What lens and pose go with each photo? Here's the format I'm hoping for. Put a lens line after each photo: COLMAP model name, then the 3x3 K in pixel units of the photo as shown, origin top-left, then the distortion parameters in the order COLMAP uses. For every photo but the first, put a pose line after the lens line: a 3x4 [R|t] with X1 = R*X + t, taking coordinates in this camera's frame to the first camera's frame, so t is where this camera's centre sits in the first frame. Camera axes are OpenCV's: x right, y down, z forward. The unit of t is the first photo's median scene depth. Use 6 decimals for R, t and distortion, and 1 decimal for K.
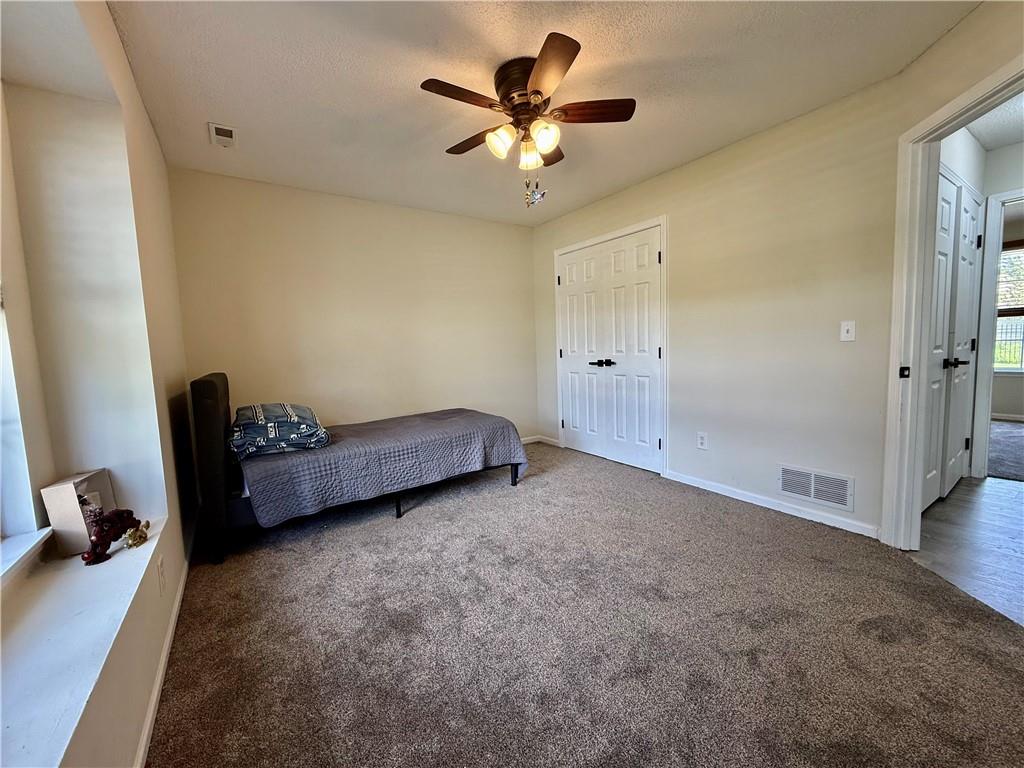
lens RADIAL K [[408.4, 0, 510.9], [0, 408.4, 384.8], [0, 0, 1]] dist [-0.001030, -0.000075]
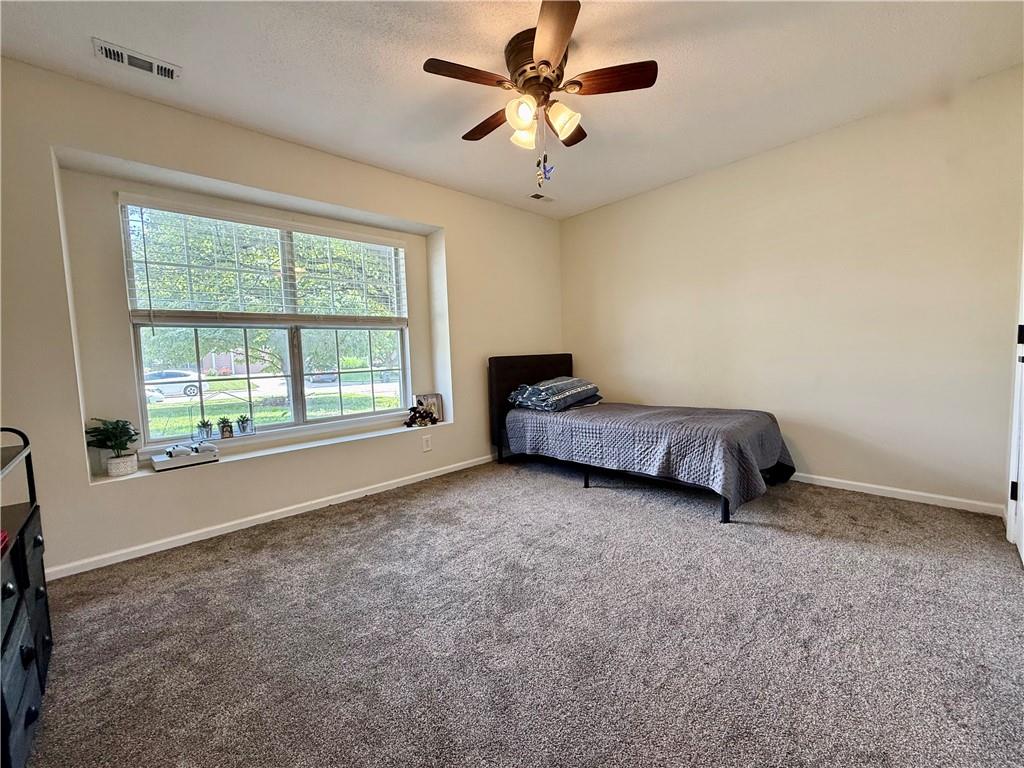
lens RADIAL K [[408.4, 0, 510.9], [0, 408.4, 384.8], [0, 0, 1]] dist [-0.001030, -0.000075]
pose [[0.159132, 0.106306, -0.981517, 0.830205], [-0.058676, 0.993447, 0.098085, -0.057845], [0.985512, 0.041983, 0.164326, 0.655015]]
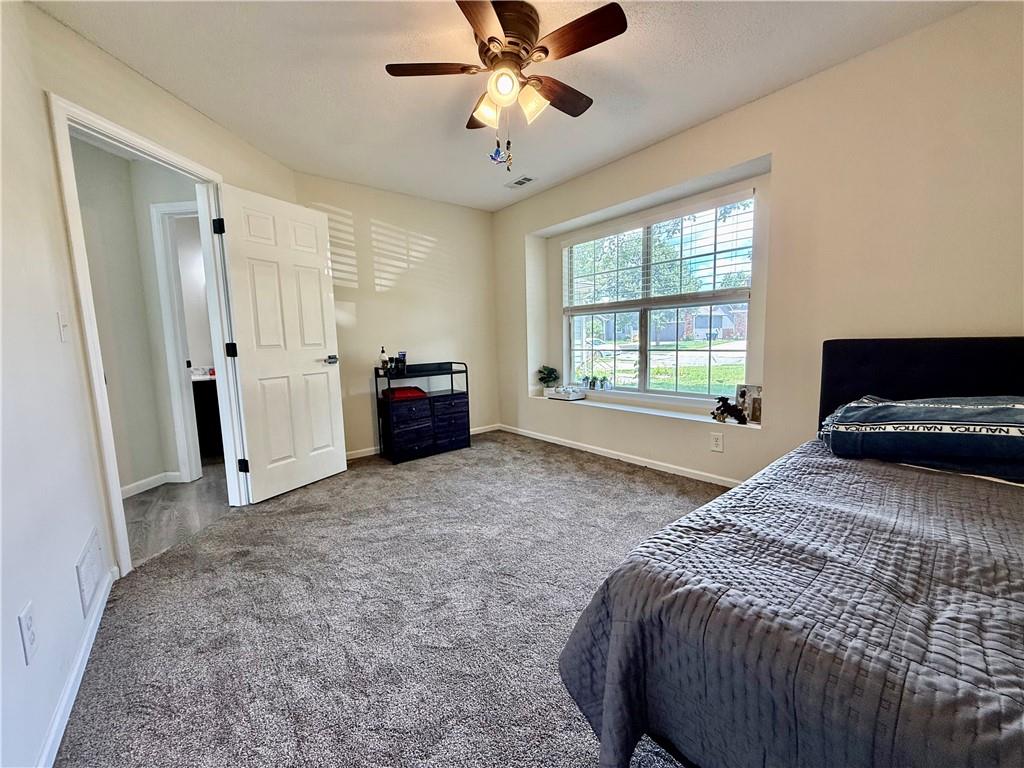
lens RADIAL K [[408.4, 0, 510.9], [0, 408.4, 384.8], [0, 0, 1]] dist [-0.001030, -0.000075]
pose [[-0.994735, 0.065271, -0.079003, 0.114779], [0.048444, 0.978853, 0.198746, -0.118346], [0.090304, 0.193872, -0.976862, 1.621419]]
